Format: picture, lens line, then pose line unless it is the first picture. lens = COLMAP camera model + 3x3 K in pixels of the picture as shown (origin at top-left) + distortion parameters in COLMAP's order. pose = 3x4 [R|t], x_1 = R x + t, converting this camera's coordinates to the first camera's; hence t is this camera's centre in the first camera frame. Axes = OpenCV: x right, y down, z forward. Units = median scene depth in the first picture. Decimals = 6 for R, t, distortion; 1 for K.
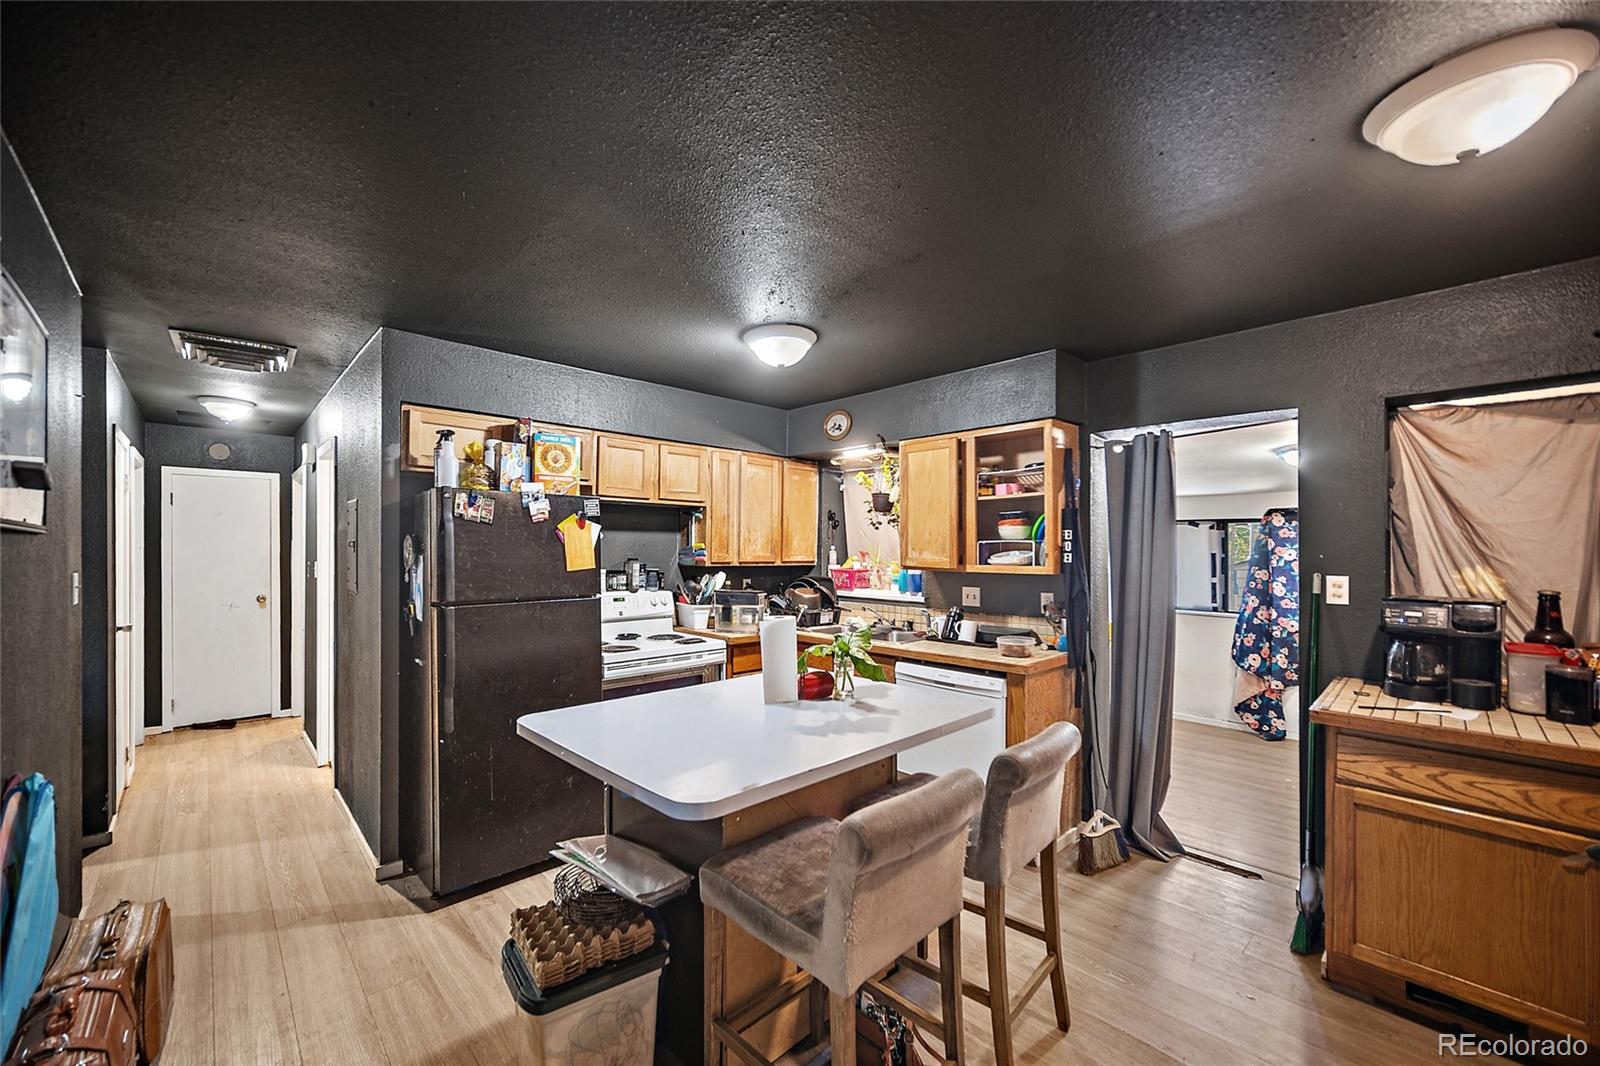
lens RADIAL K [[629.7, 0, 803.6], [0, 629.7, 551.1], [0, 0, 1]] dist [-0.001558, -0.000102]
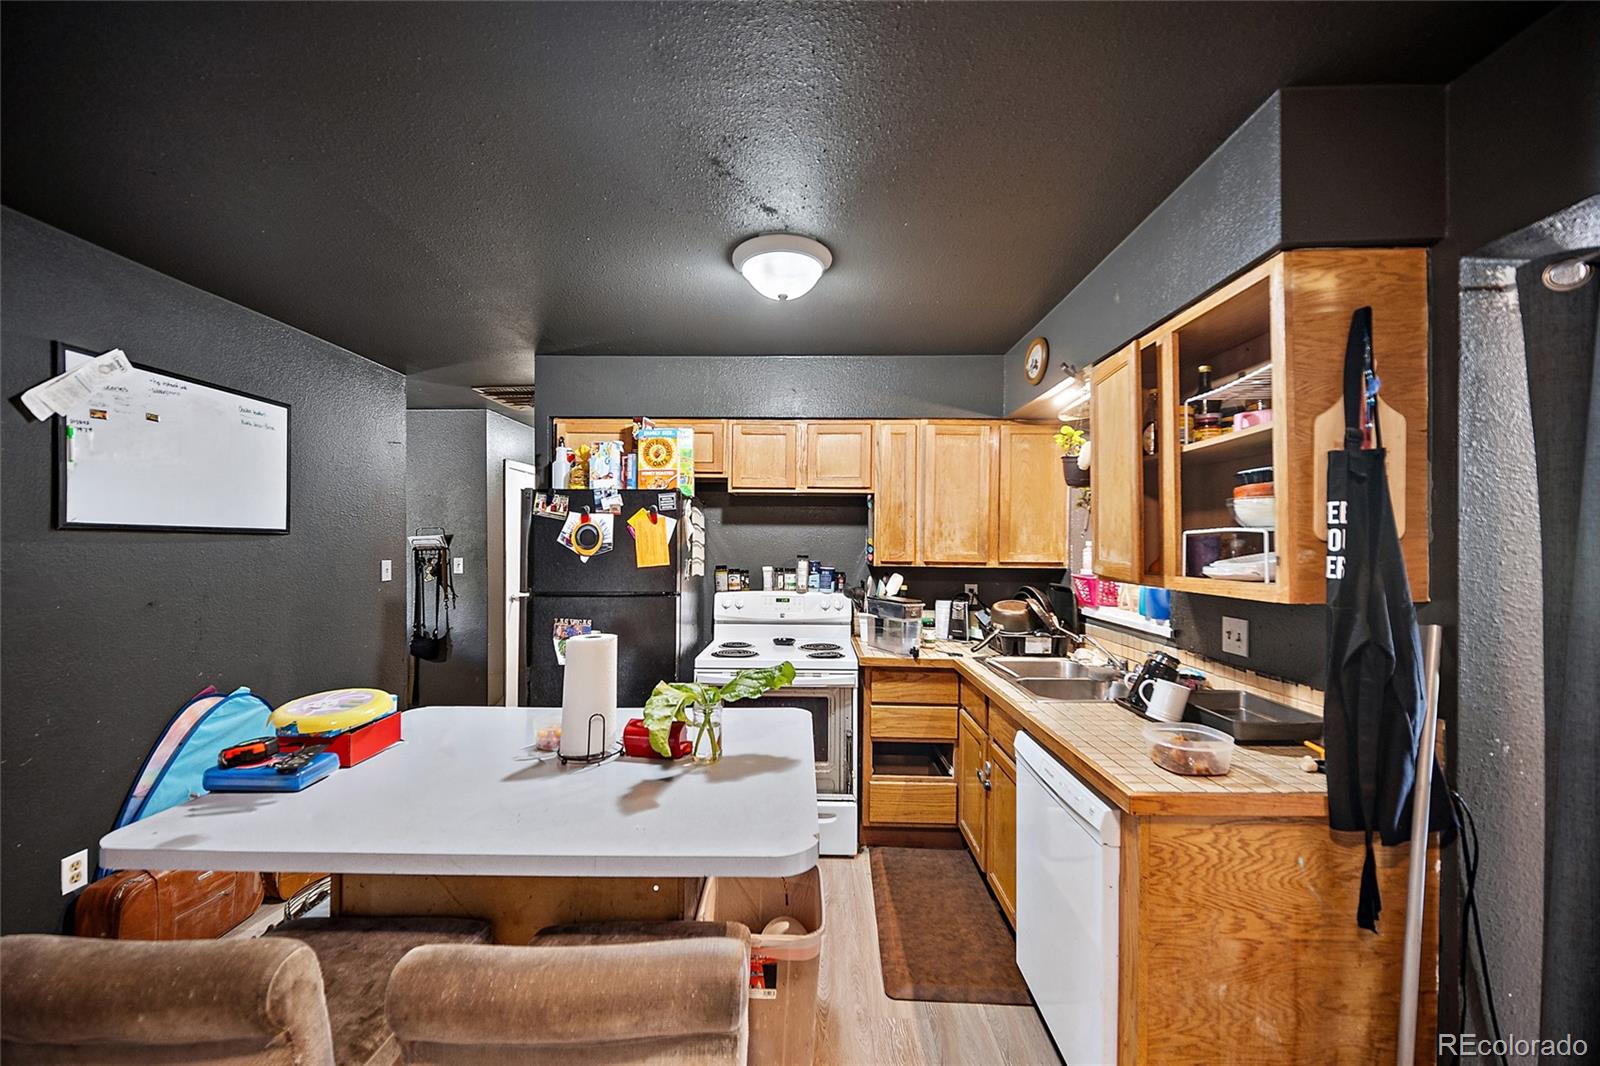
lens RADIAL K [[641.2, 0, 799.1], [0, 641.2, 545.1], [0, 0, 1]] dist [-0.001745, -0.000032]
pose [[0.713474, 0.002200, -0.700678, 0.339853], [-0.004530, 0.999989, -0.001473, -0.001593], [0.700667, 0.004224, 0.713476, 0.319920]]
